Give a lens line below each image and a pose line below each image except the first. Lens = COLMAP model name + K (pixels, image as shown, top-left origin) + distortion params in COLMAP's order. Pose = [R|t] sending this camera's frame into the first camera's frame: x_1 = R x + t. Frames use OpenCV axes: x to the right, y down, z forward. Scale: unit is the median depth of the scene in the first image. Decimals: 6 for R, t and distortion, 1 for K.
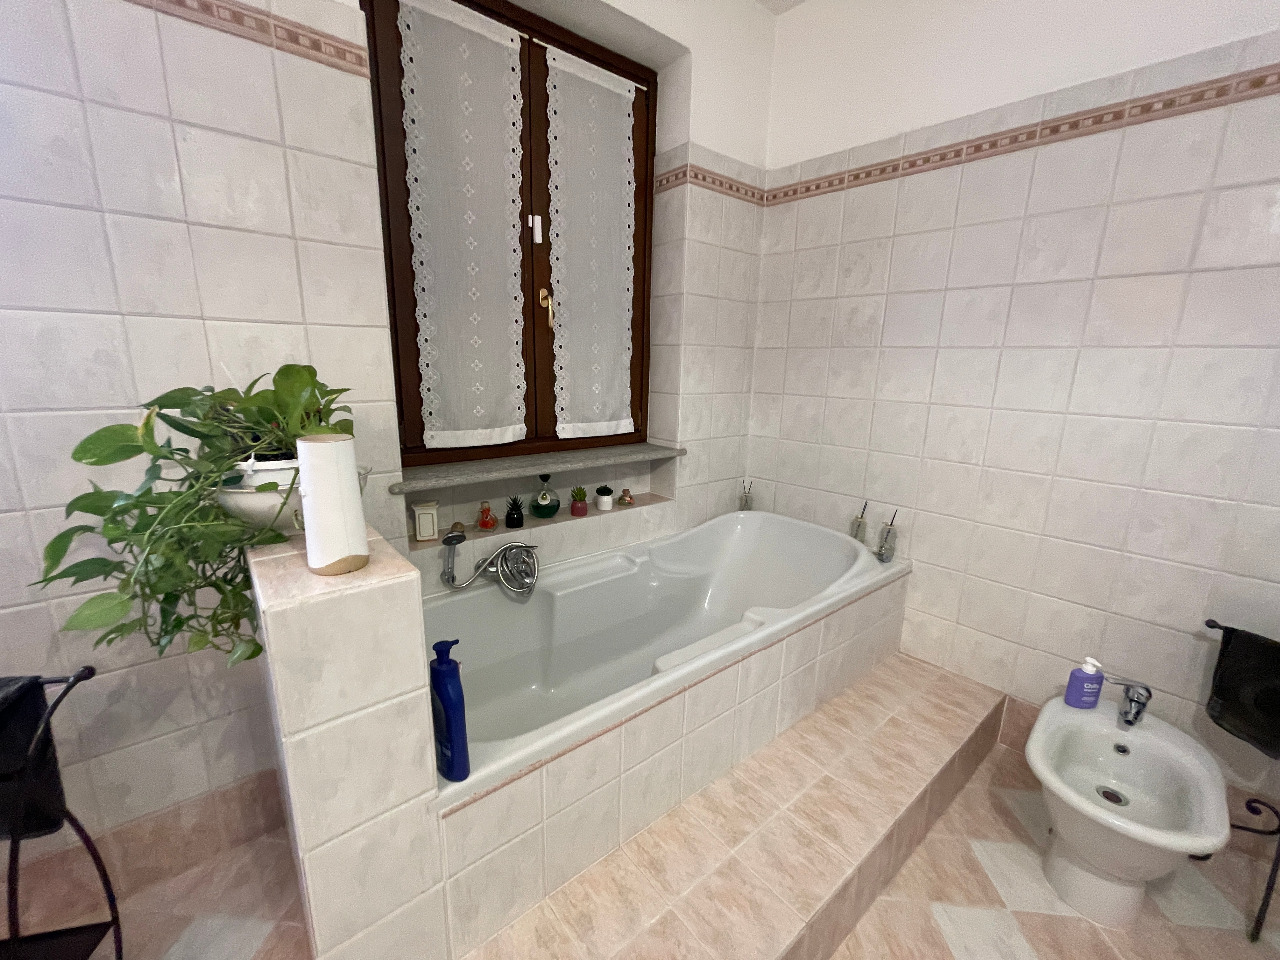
lens RADIAL K [[514.8, 0, 638.0], [0, 514.8, 482.2], [0, 0, 1]] dist [-0.006269, 0.001385]
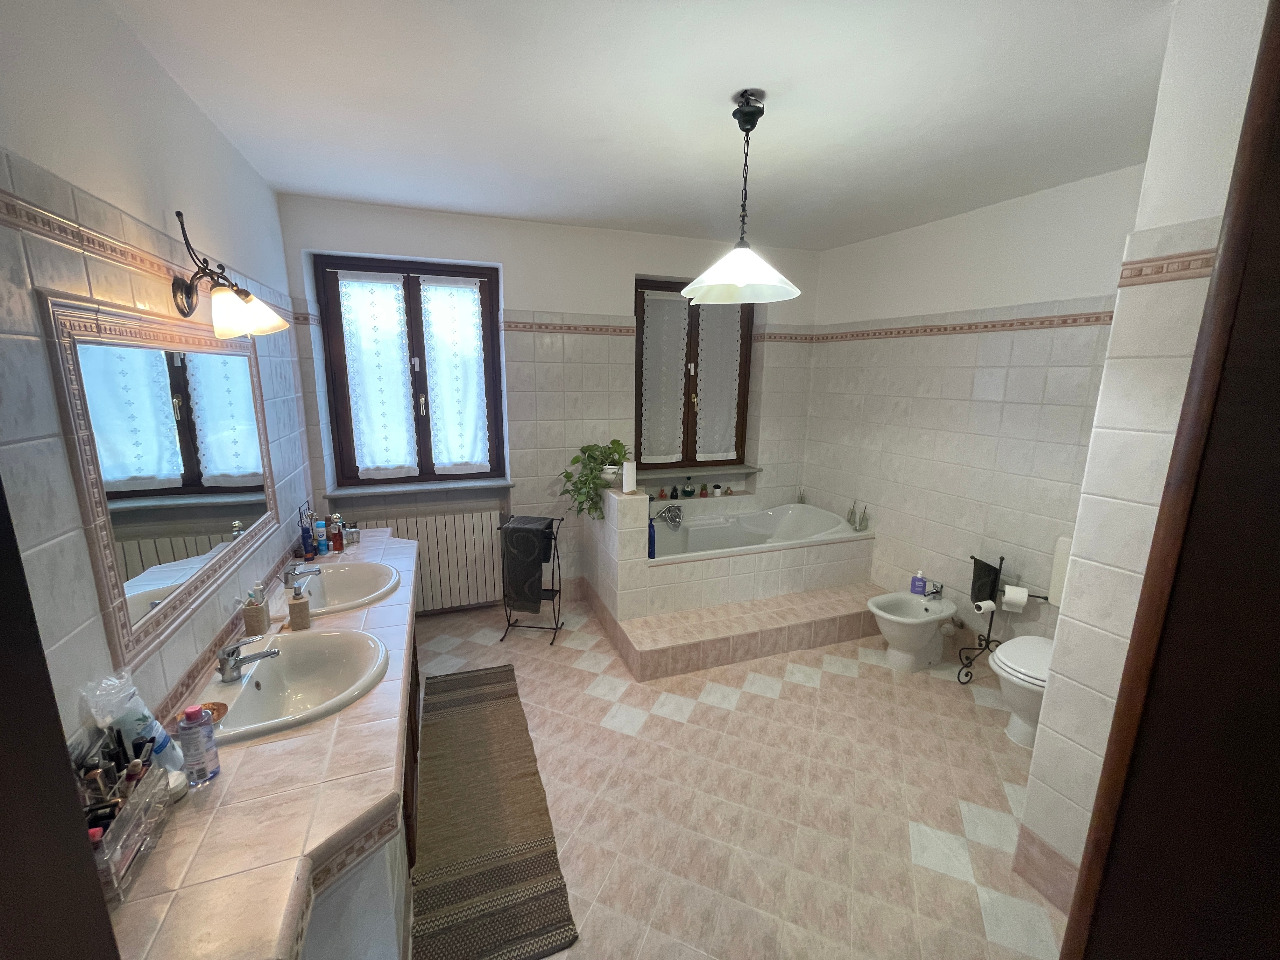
lens RADIAL K [[514.8, 0, 637.9], [0, 514.8, 479.7], [0, 0, 1]] dist [-0.006269, 0.001385]
pose [[0.946214, 0.054302, -0.318953, 0.310870], [-0.064361, 0.997704, -0.021076, 0.056073], [0.317076, 0.040470, 0.947536, -1.144548]]
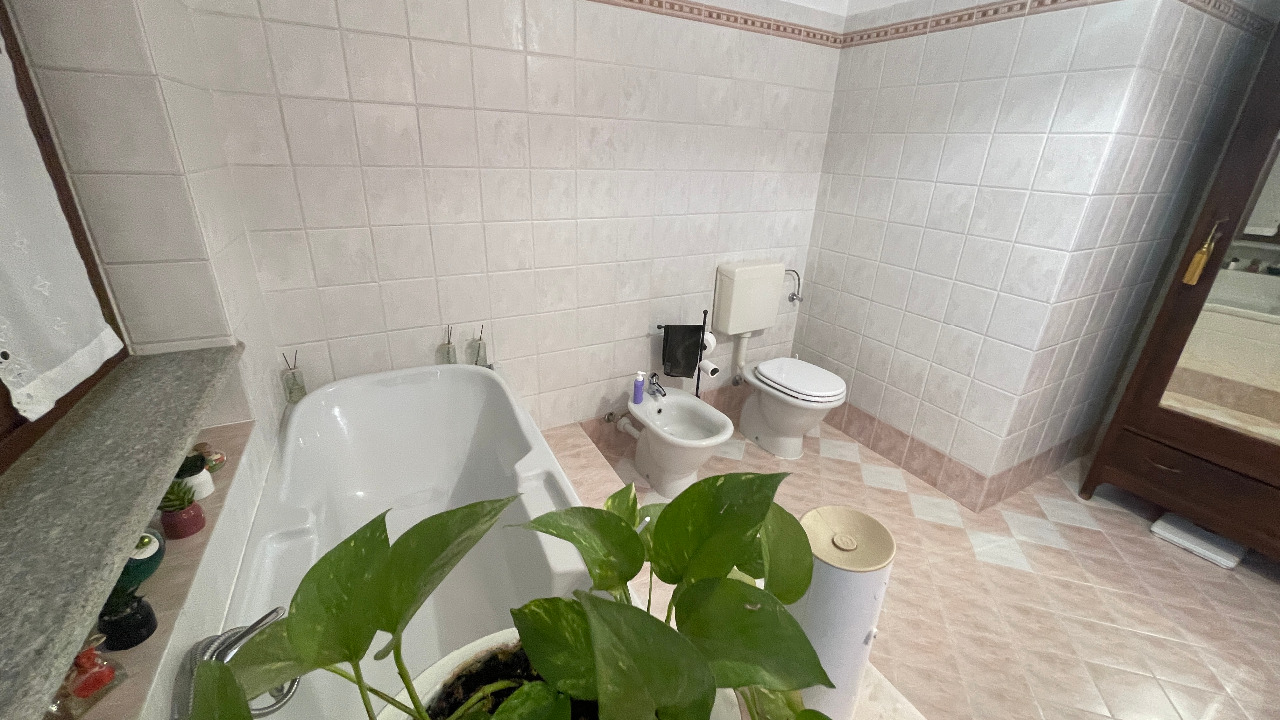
lens RADIAL K [[516.6, 0, 631.7], [0, 516.6, 364.1], [0, 0, 1]] dist [-0.005065, 0.002444]
pose [[0.224569, -0.390816, 0.892654, -0.431323], [0.190107, 0.916021, 0.353220, -0.196990], [-0.955734, 0.090378, 0.280007, 0.419134]]
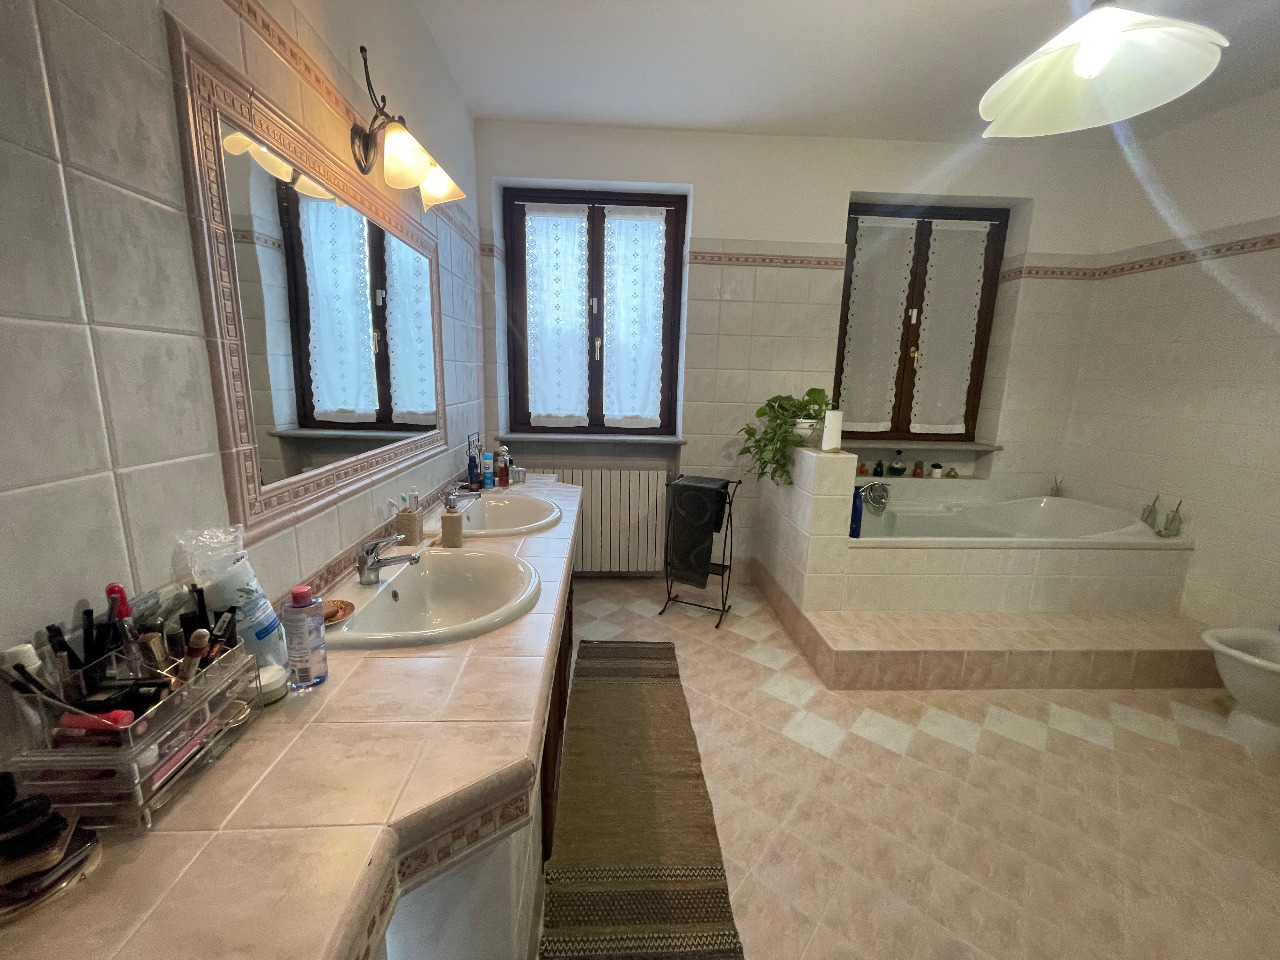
lens RADIAL K [[514.8, 0, 636.8], [0, 514.8, 479.7], [0, 0, 1]] dist [-0.006269, 0.001385]
pose [[0.803508, 0.114380, -0.584202, 0.135947], [-0.141616, 0.989921, -0.000961, 0.209217], [0.578204, 0.083505, 0.811608, -0.932784]]
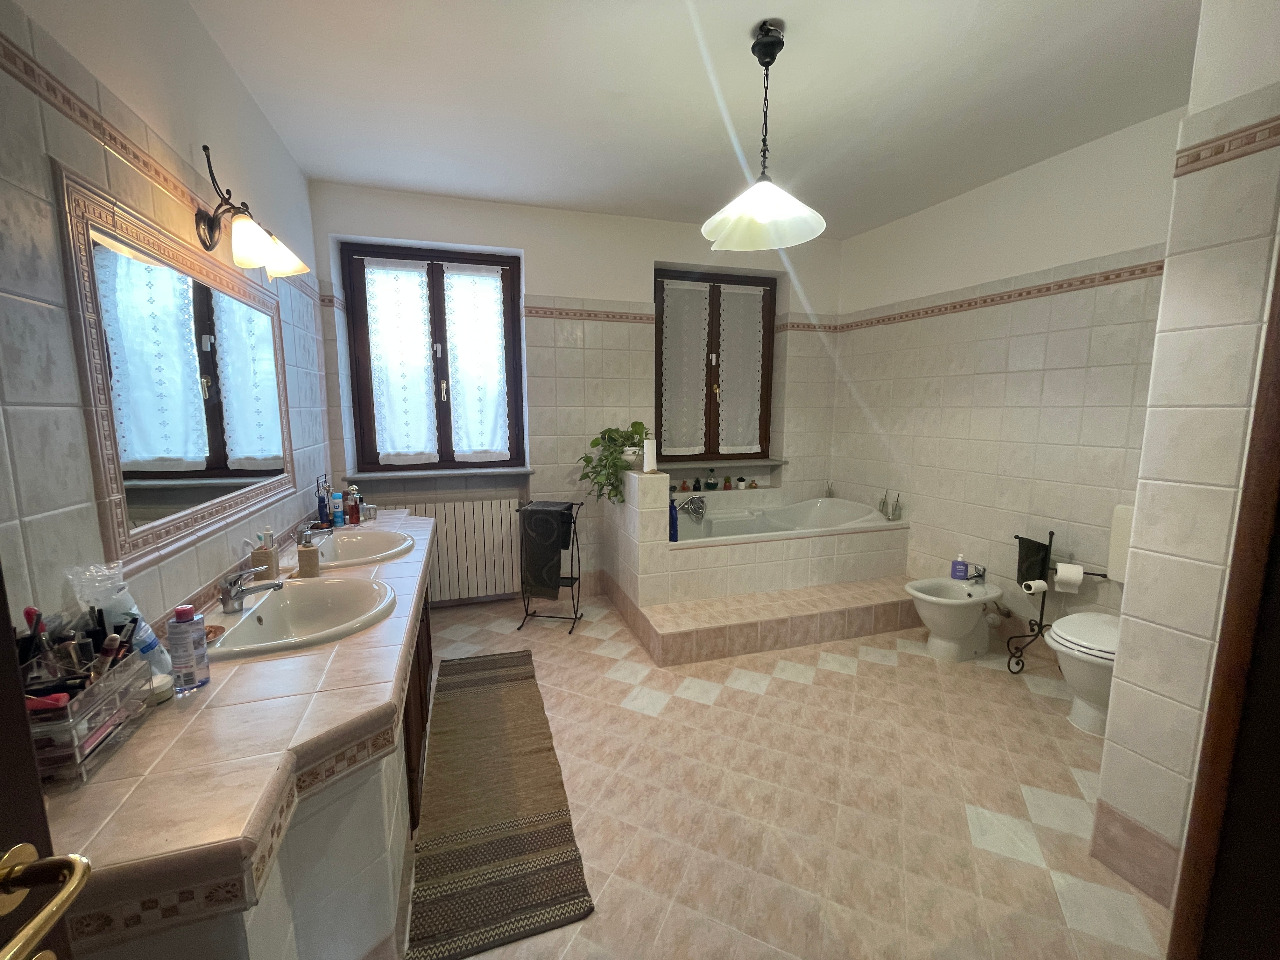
lens RADIAL K [[514.8, 0, 638.1], [0, 514.8, 479.8], [0, 0, 1]] dist [-0.006269, 0.001385]
pose [[0.931732, 0.027335, -0.362117, 0.305774], [-0.061681, 0.994586, -0.083628, 0.225150], [0.357871, 0.100255, 0.928374, -1.087152]]
